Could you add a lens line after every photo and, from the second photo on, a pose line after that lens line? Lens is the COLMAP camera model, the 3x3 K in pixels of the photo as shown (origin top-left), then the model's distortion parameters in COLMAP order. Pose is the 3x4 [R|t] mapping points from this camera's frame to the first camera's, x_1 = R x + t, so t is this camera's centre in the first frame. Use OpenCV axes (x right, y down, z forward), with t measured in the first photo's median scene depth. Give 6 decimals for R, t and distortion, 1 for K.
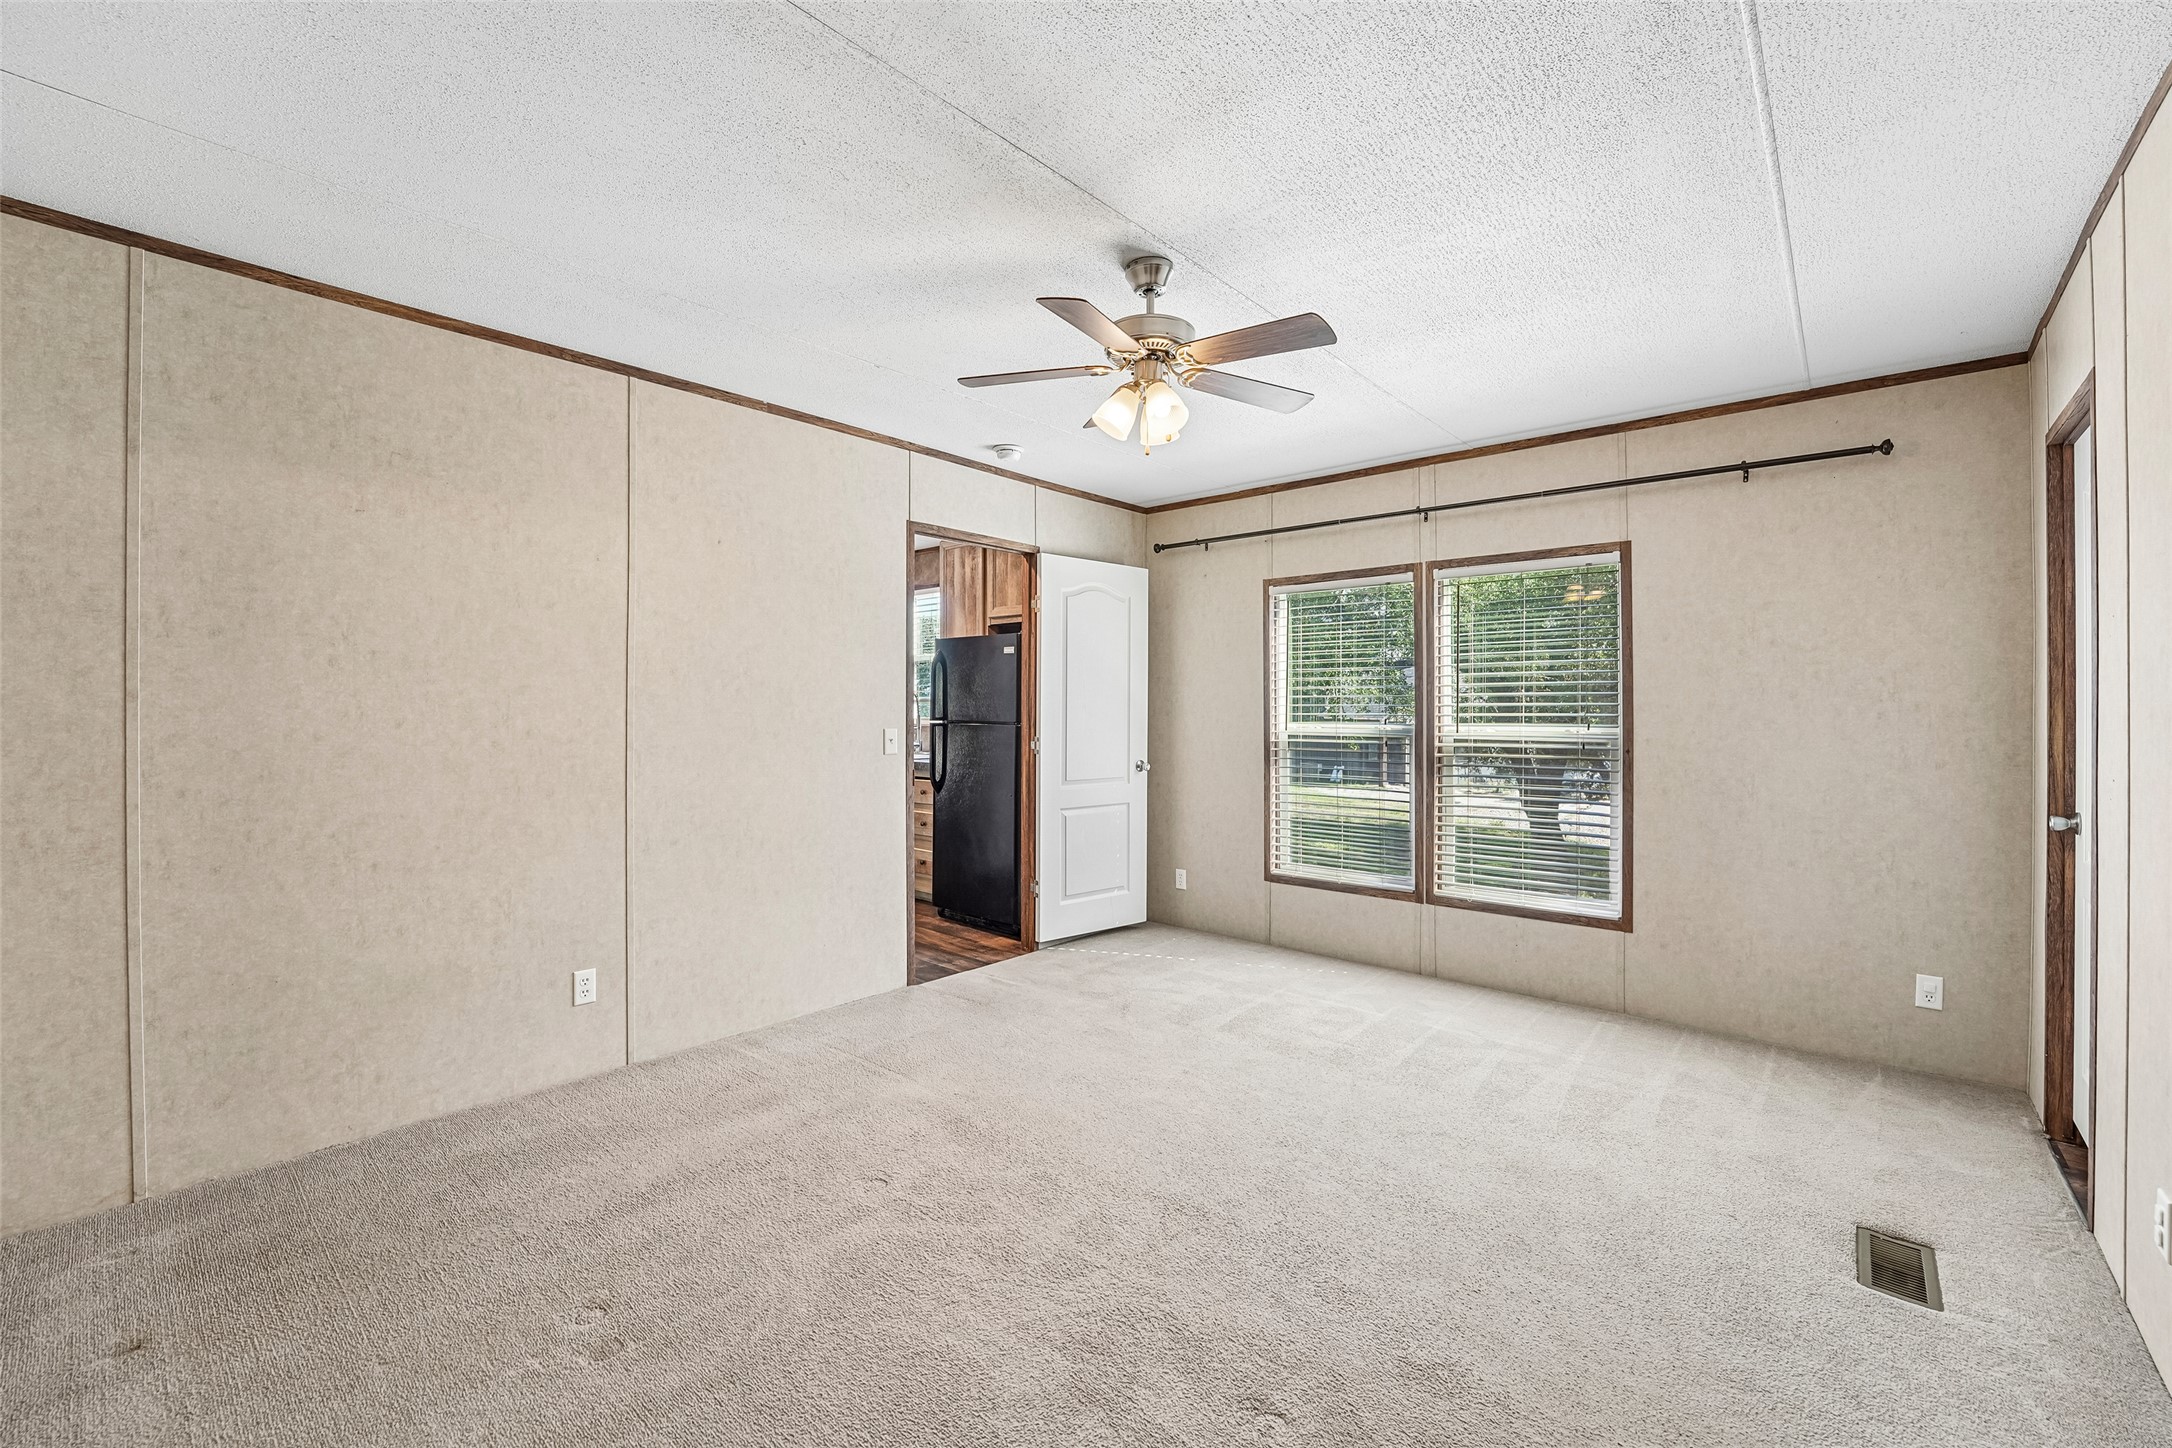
lens RADIAL K [[882.1, 0, 1081.5], [0, 882.1, 709.9], [0, 0, 1]] dist [-0.026090, 0.001505]
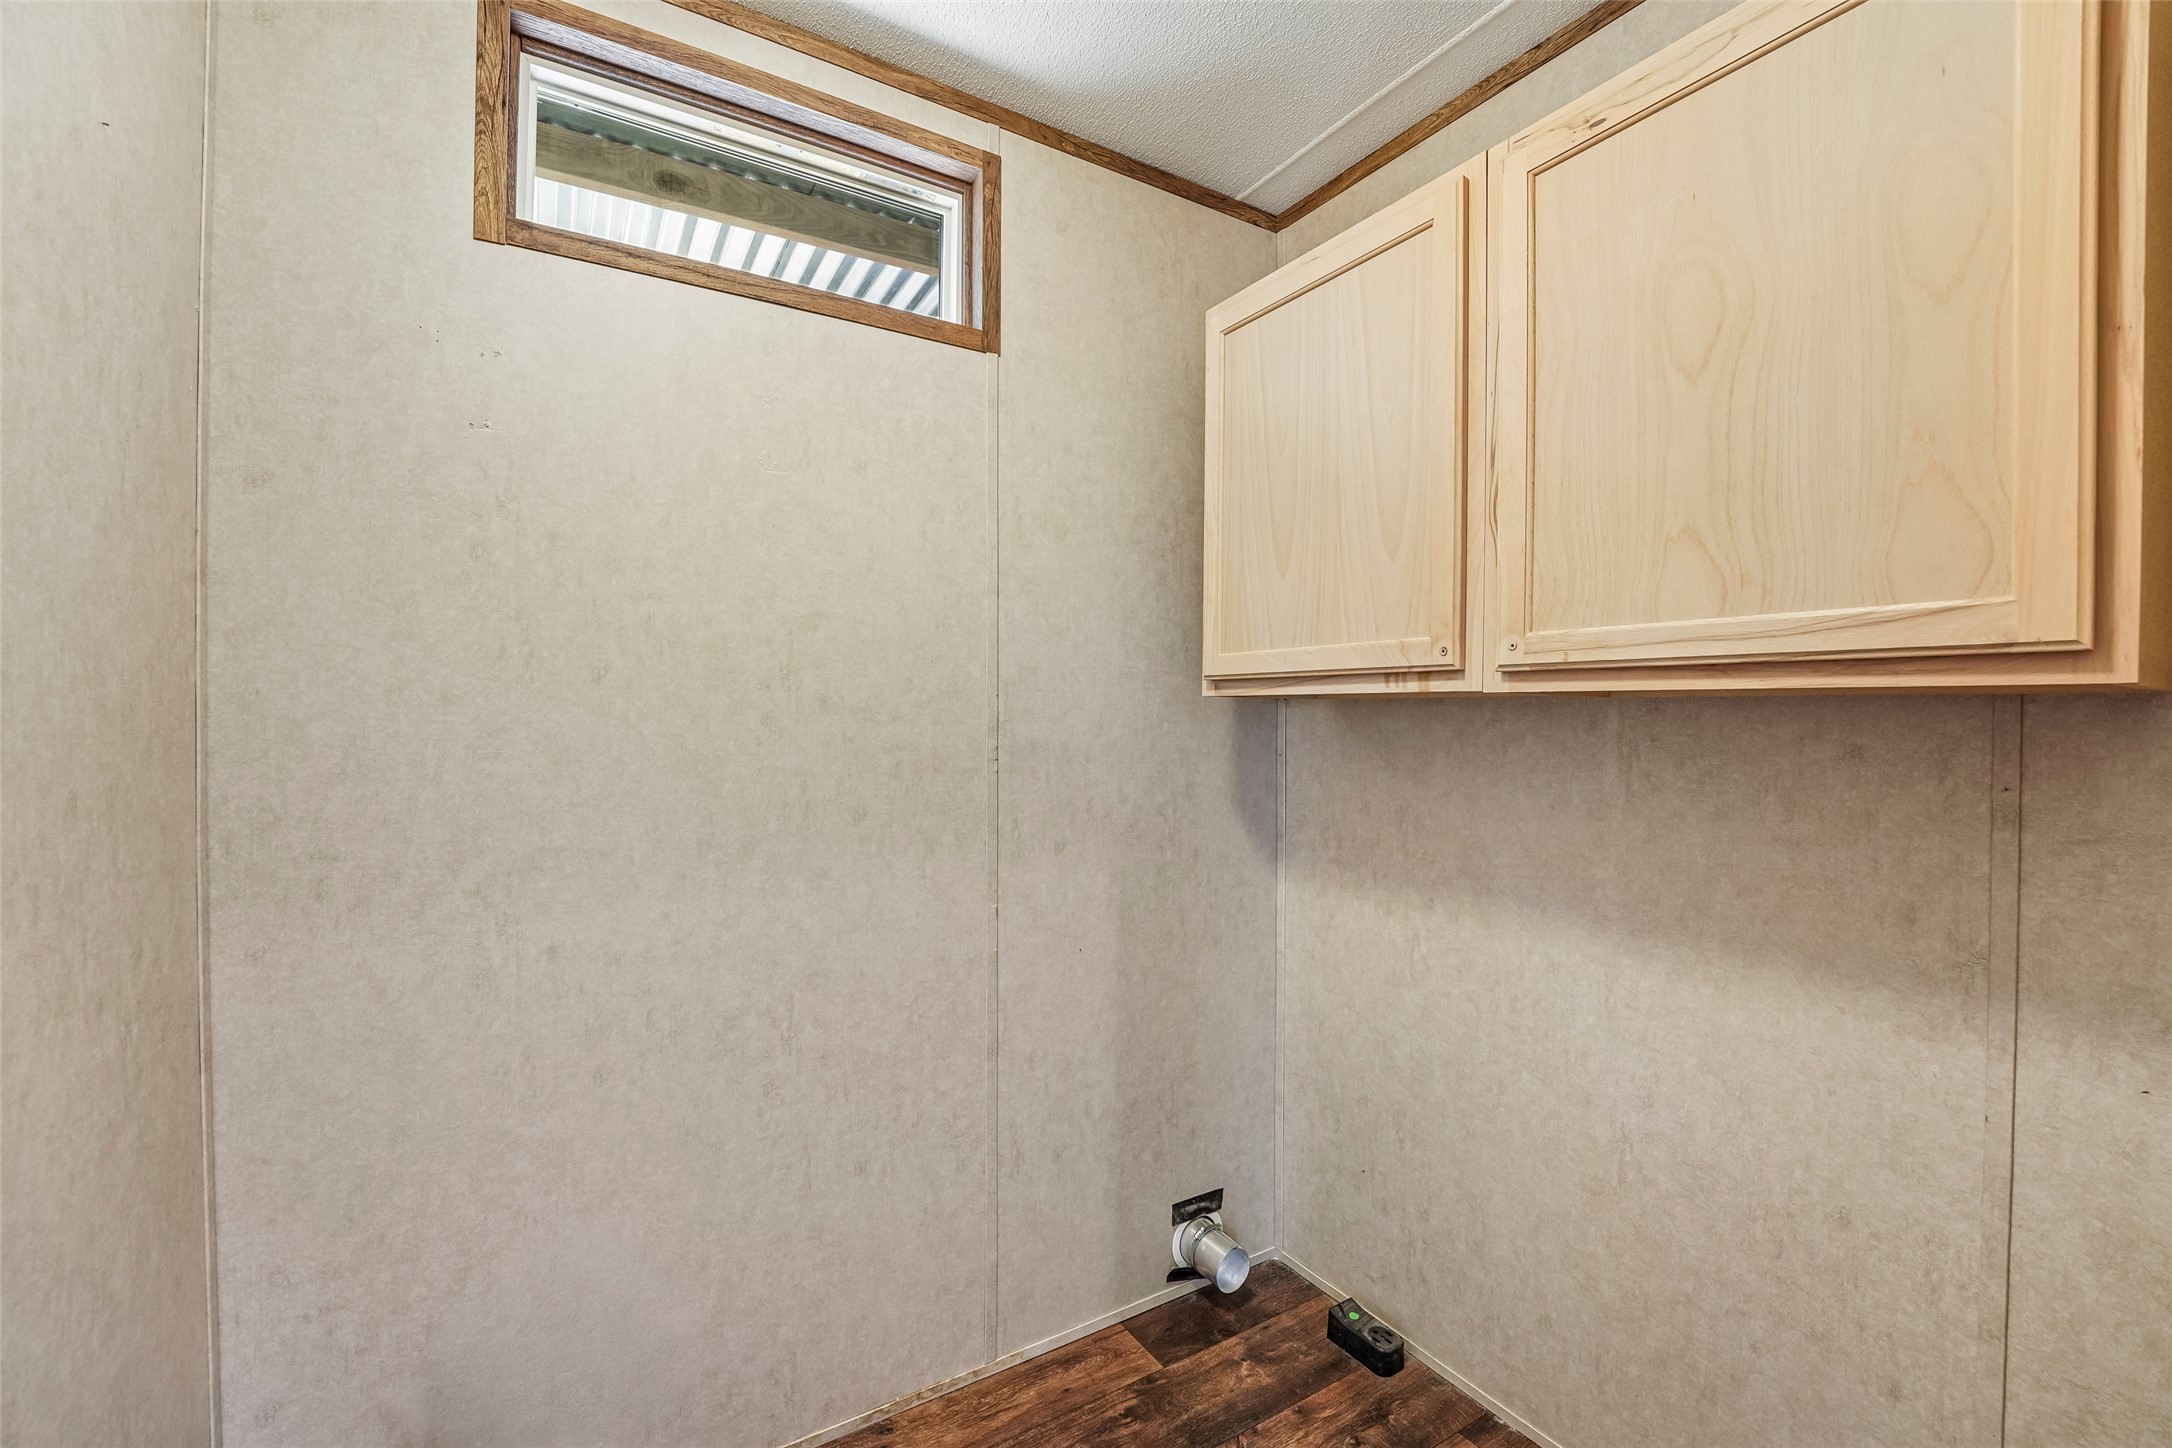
lens RADIAL K [[882.1, 0, 1085.5], [0, 882.1, 722.2], [0, 0, 1]] dist [-0.026090, 0.001505]
pose [[0.950190, 0.003412, -0.311651, -0.361168], [-0.003364, 0.999994, 0.000692, 0.043864], [0.311652, 0.000390, 0.950196, 0.620053]]
